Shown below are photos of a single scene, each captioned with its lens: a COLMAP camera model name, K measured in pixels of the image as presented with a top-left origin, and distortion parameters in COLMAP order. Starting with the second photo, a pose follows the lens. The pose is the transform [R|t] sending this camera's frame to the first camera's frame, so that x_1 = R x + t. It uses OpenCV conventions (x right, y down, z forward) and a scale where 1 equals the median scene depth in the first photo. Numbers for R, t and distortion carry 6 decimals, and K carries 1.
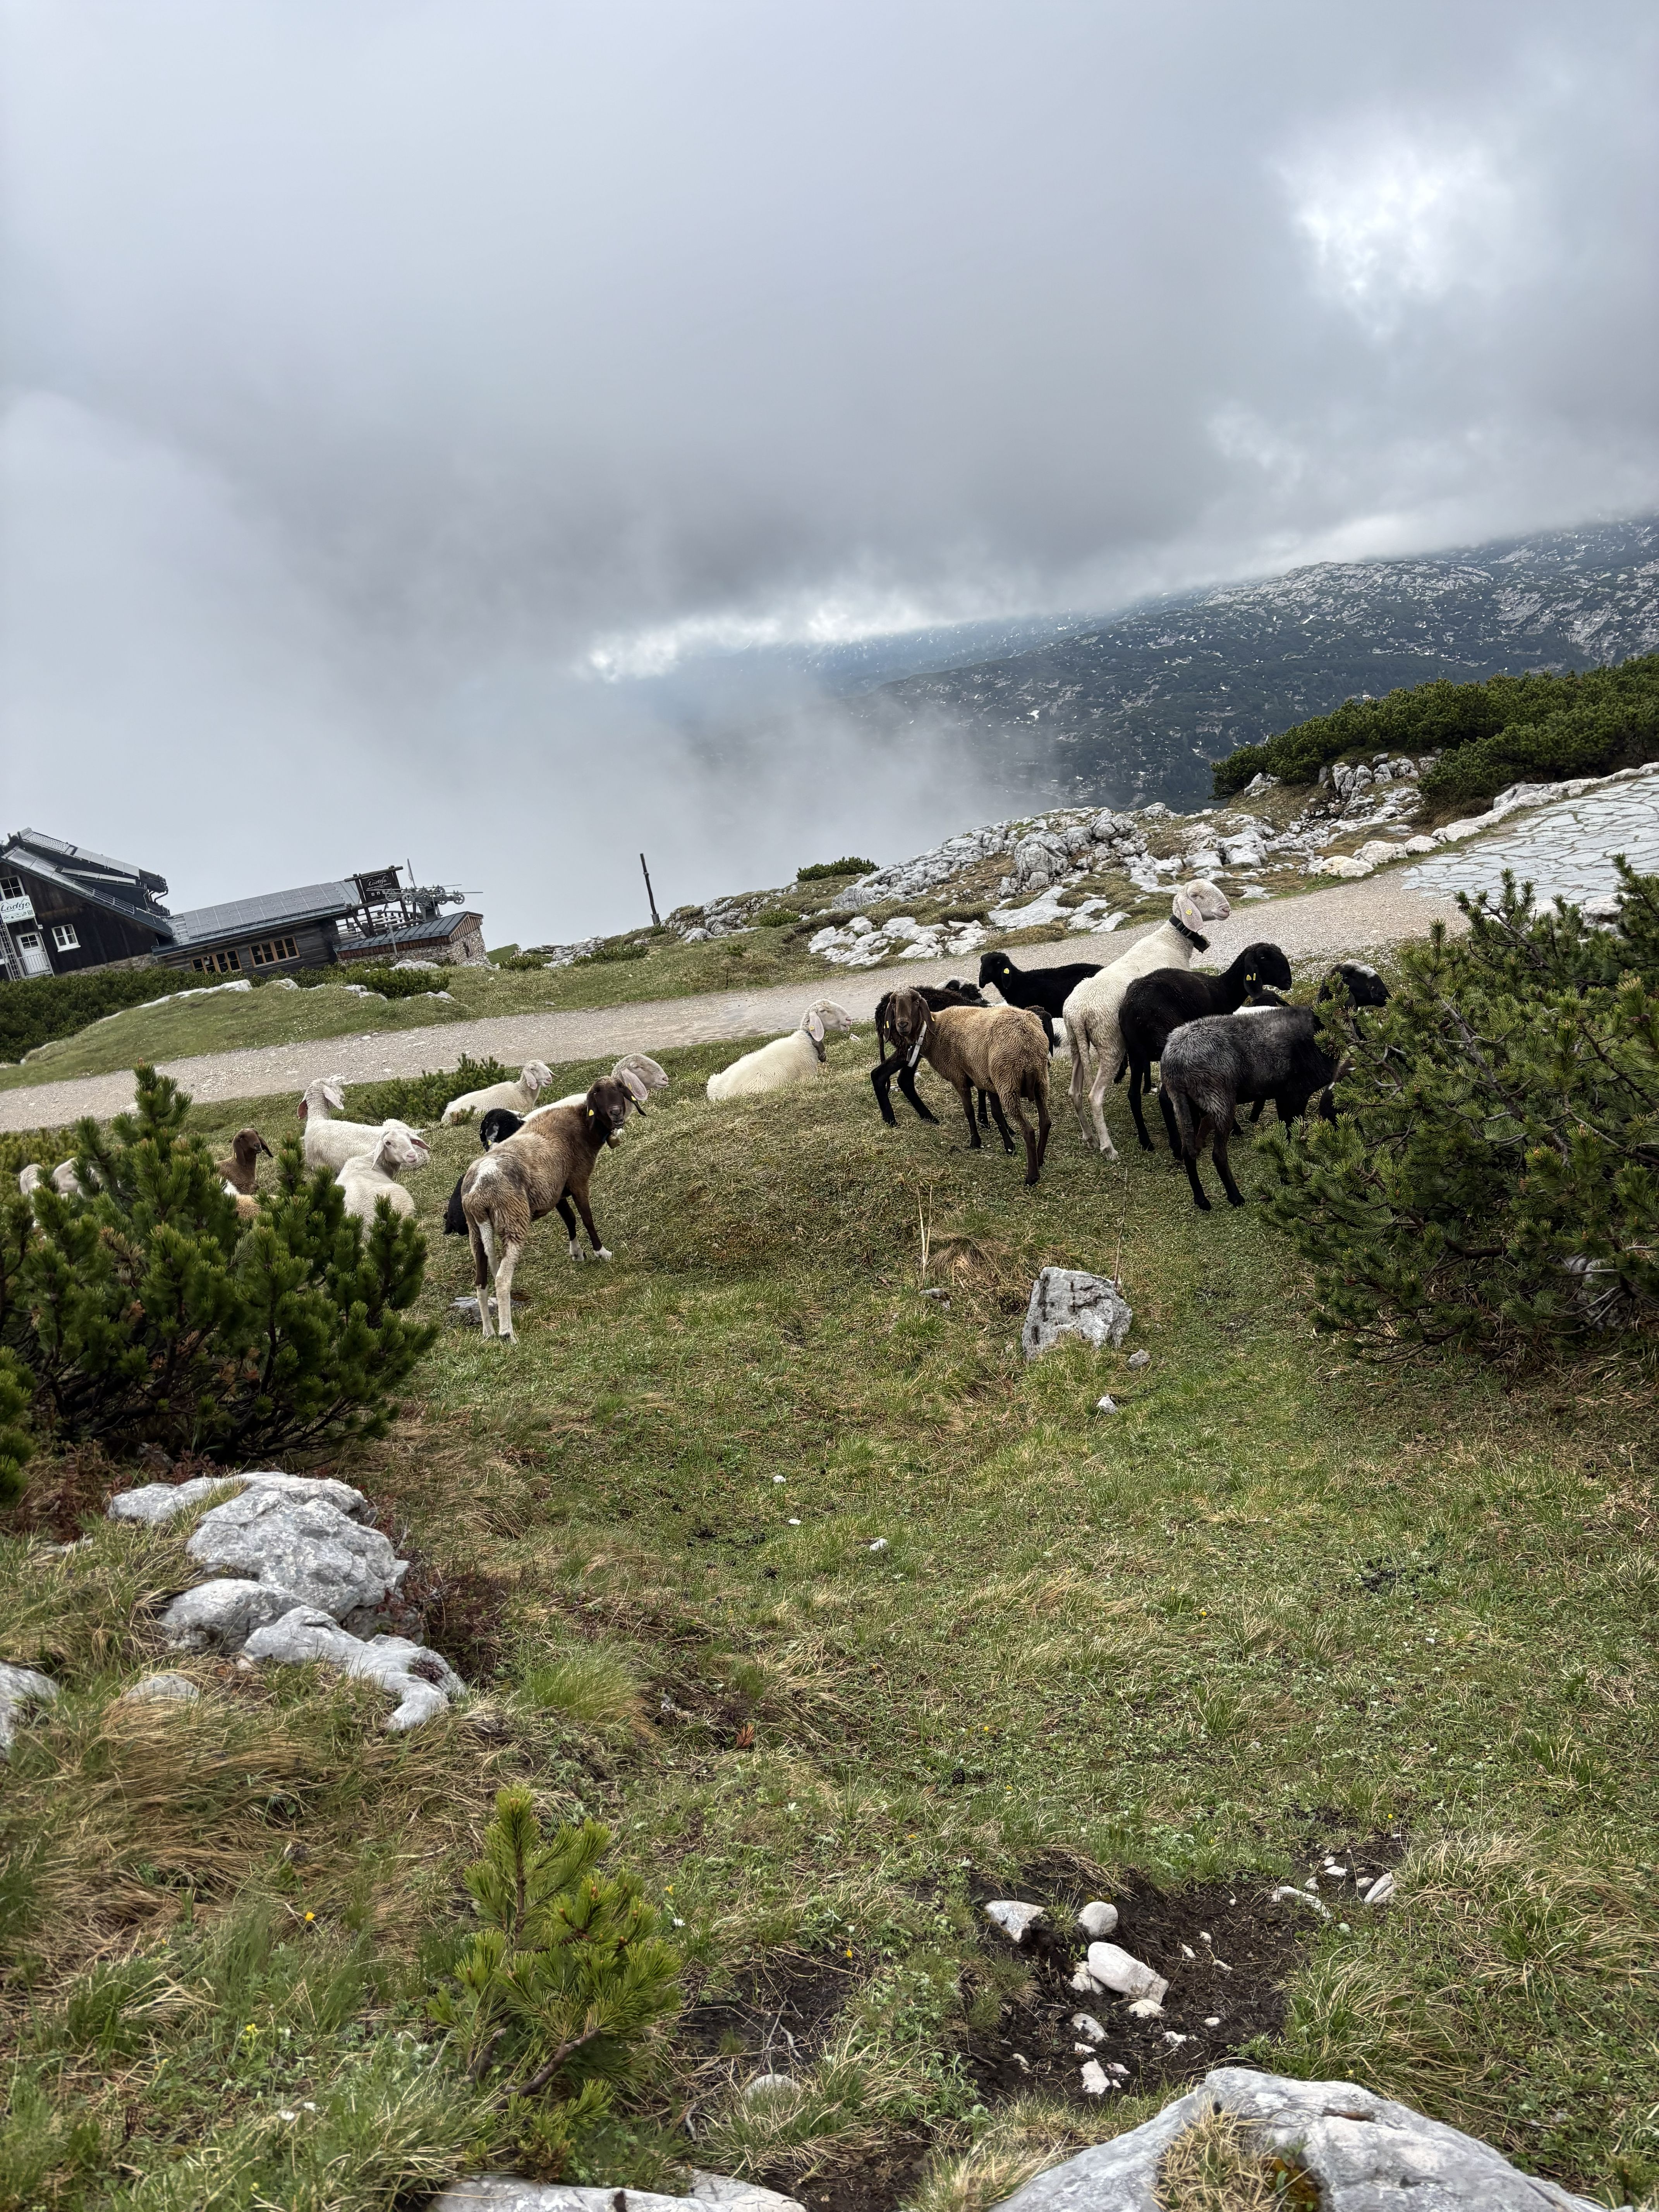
lens RADIAL K [[1540.1, 0, 829.5], [0, 1540.1, 1106.0], [0, 0, 1]] dist [0.141820, -0.330406]
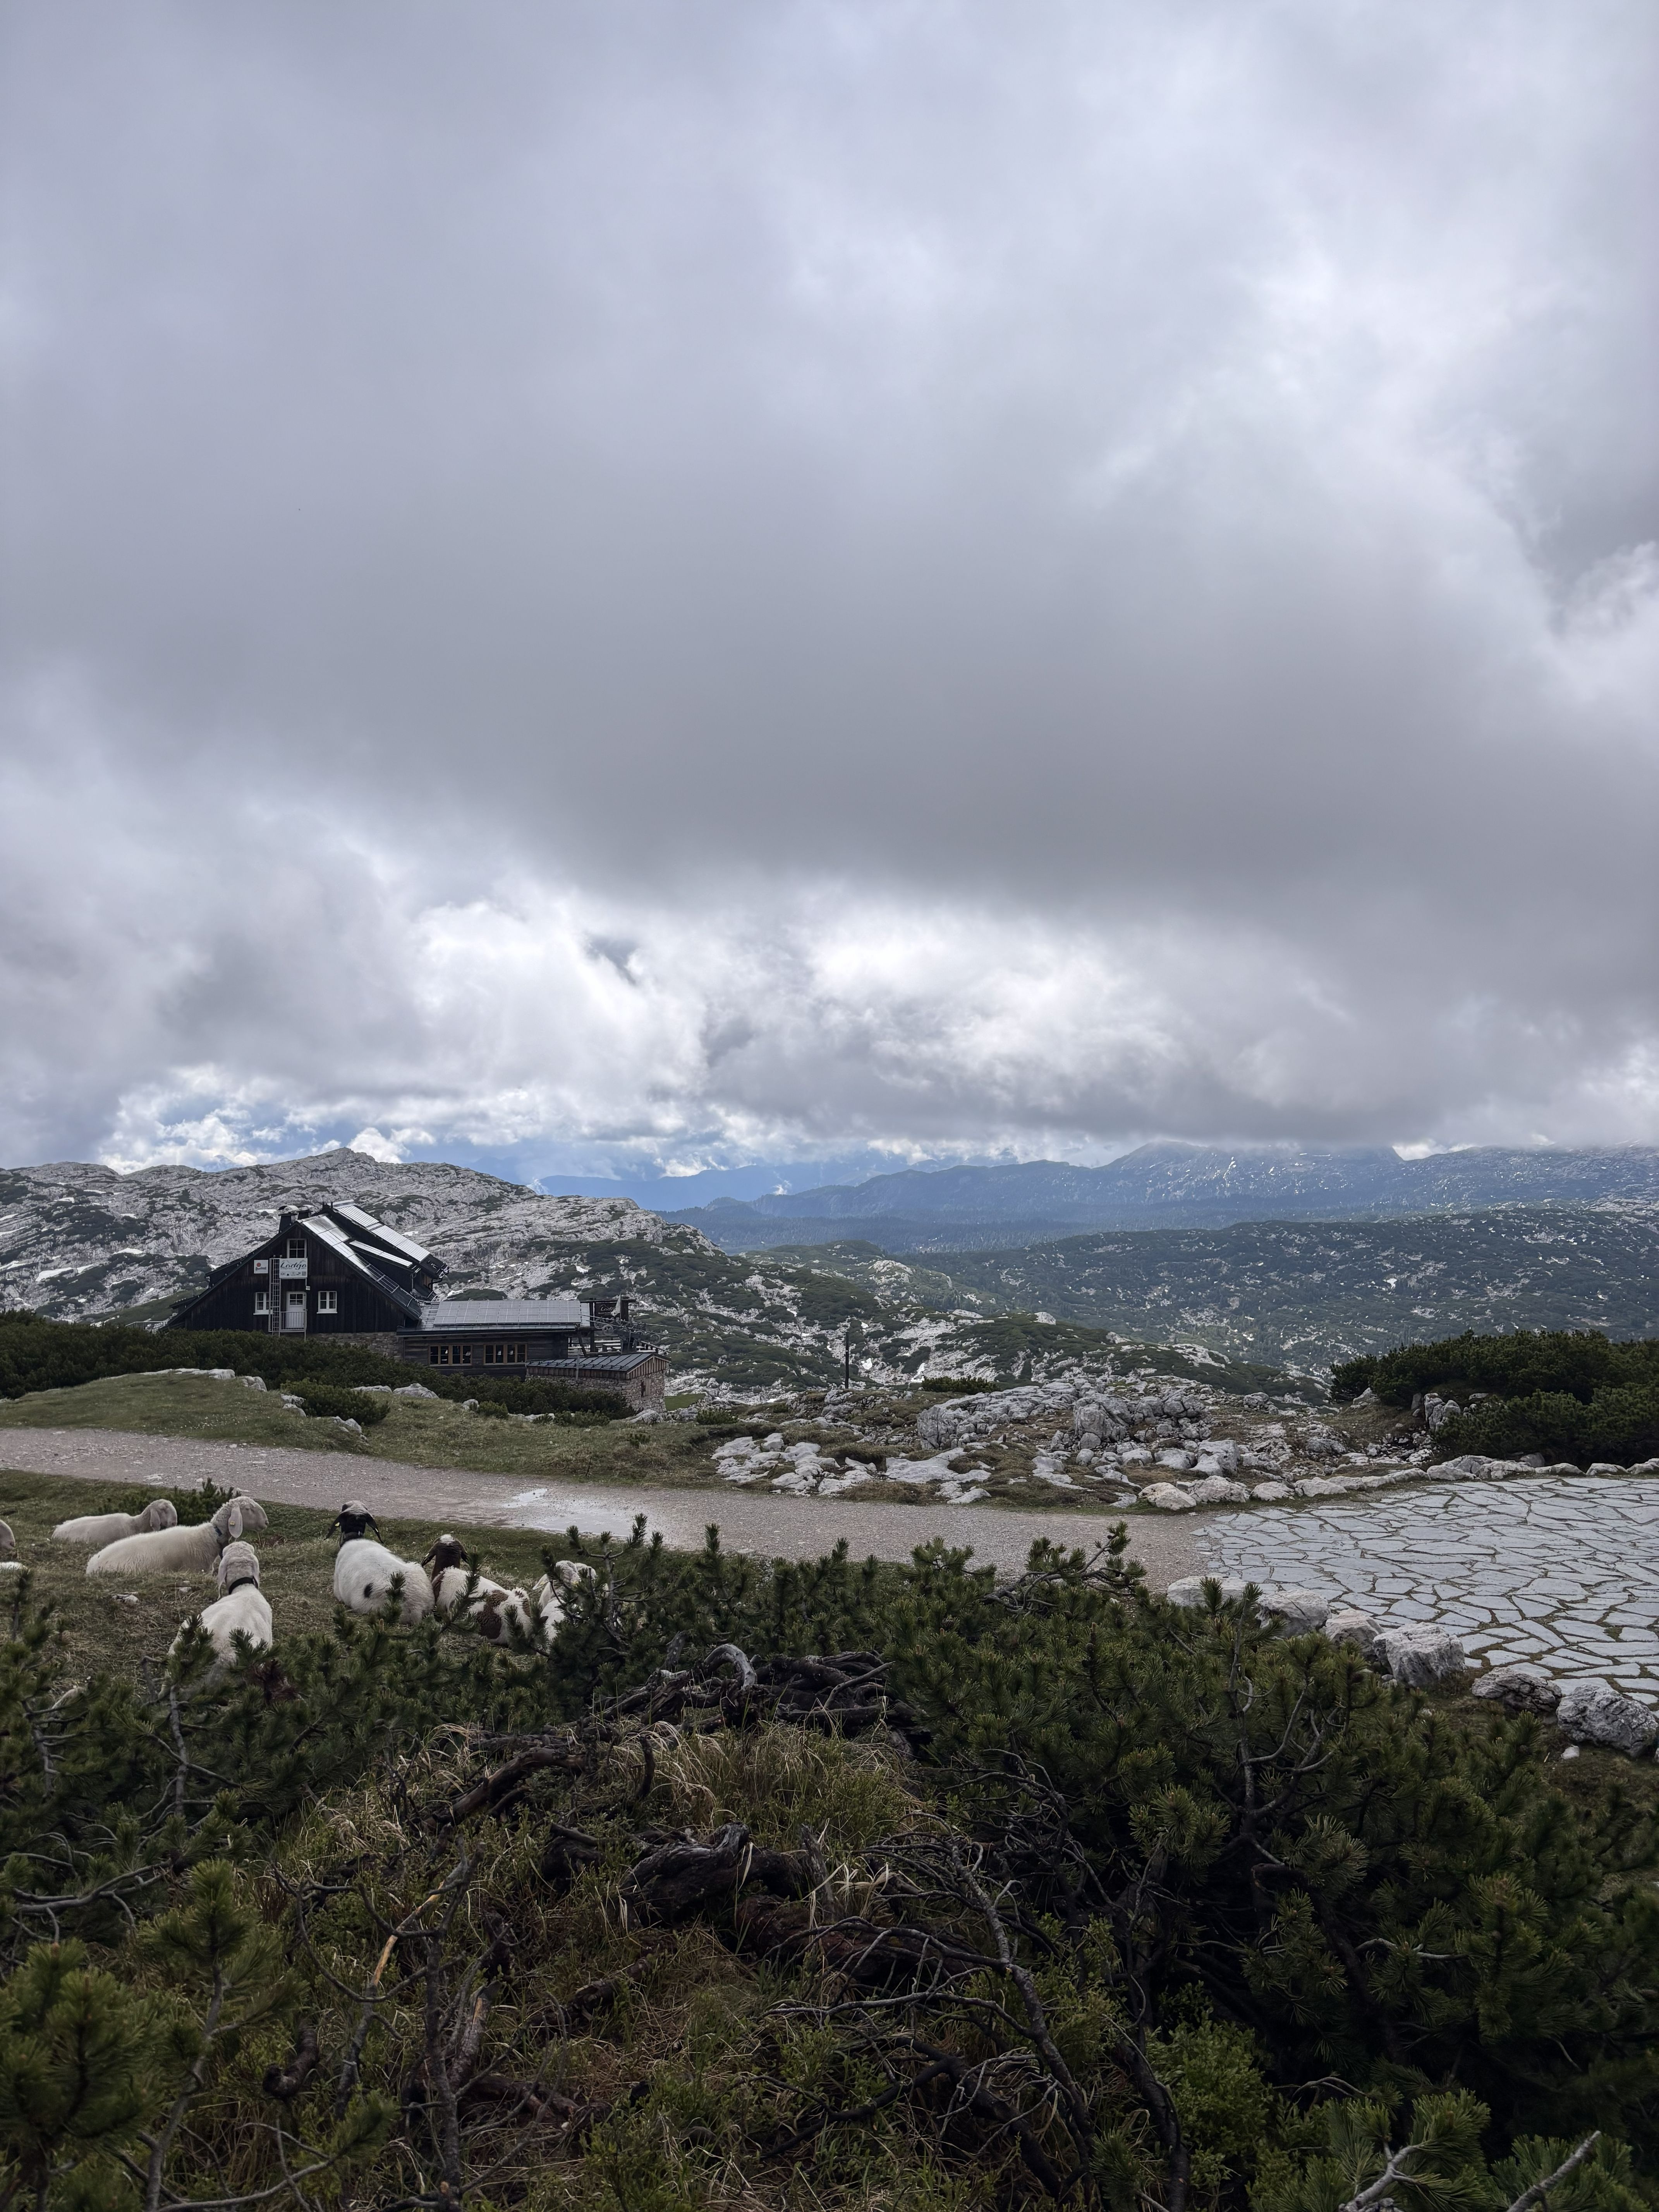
lens RADIAL K [[1540.1, 0, 829.5], [0, 1540.1, 1106.0], [0, 0, 1]] dist [0.141820, -0.330406]
pose [[0.956477, 0.171533, -0.236070, 0.169621], [-0.235653, 0.931173, -0.278181, -0.034267], [0.172104, 0.321704, 0.931067, 0.016059]]
